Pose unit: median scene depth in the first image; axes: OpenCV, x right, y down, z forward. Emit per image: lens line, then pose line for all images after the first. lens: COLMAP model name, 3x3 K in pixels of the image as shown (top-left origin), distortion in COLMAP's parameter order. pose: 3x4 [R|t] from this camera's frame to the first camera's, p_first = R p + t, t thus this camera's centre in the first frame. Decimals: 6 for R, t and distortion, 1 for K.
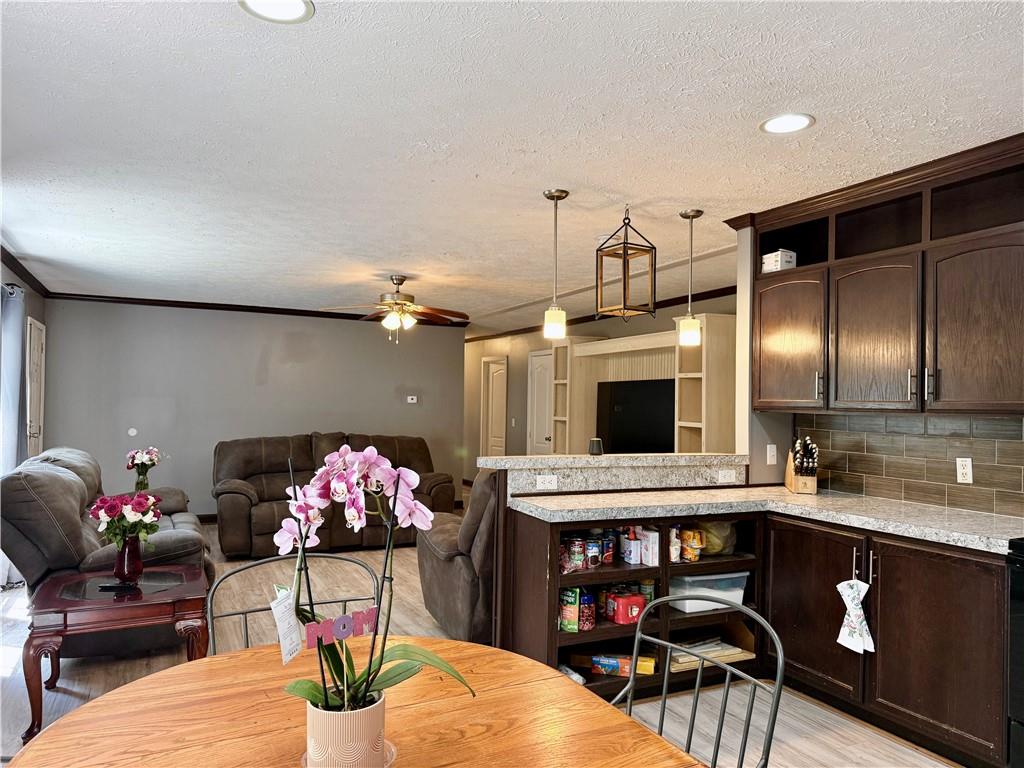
lens RADIAL K [[729.3, 0, 517.7], [0, 729.3, 383.0], [0, 0, 1]] dist [0.003963, -0.008367]
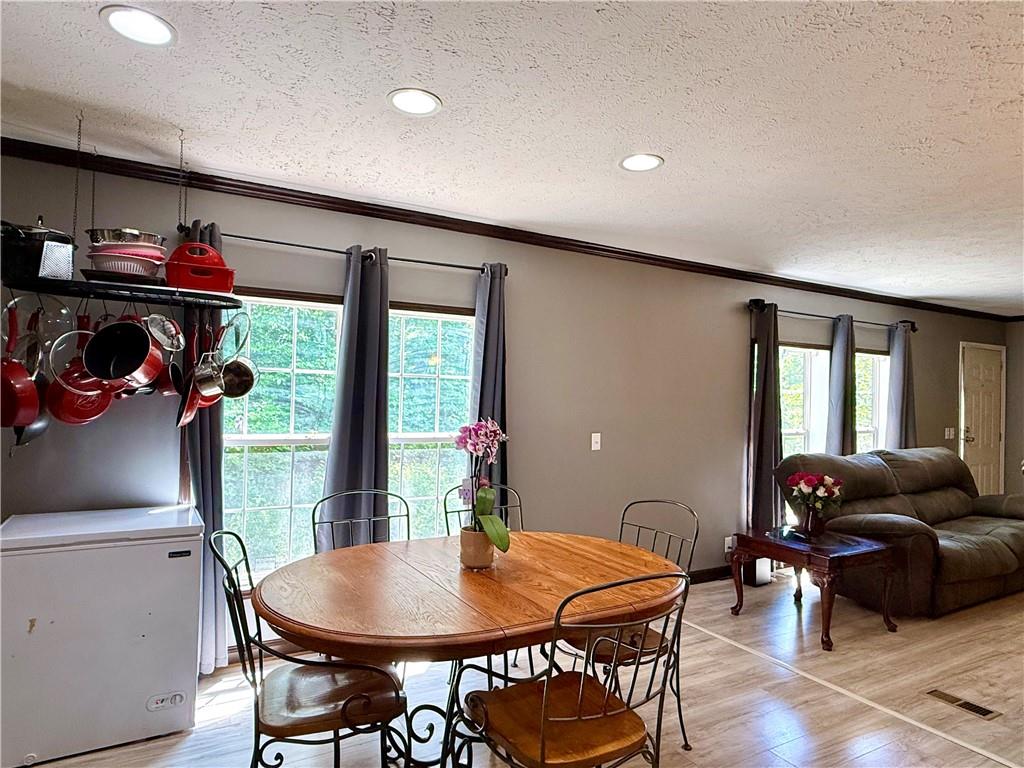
lens RADIAL K [[606.7, 0, 512.2], [0, 606.7, 392.2], [0, 0, 1]] dist [-0.000336, -0.004437]
pose [[0.043180, -0.016310, -0.998934, 0.278330], [0.002661, 0.999865, -0.016210, 0.007234], [0.999064, -0.001958, 0.043217, 0.177671]]
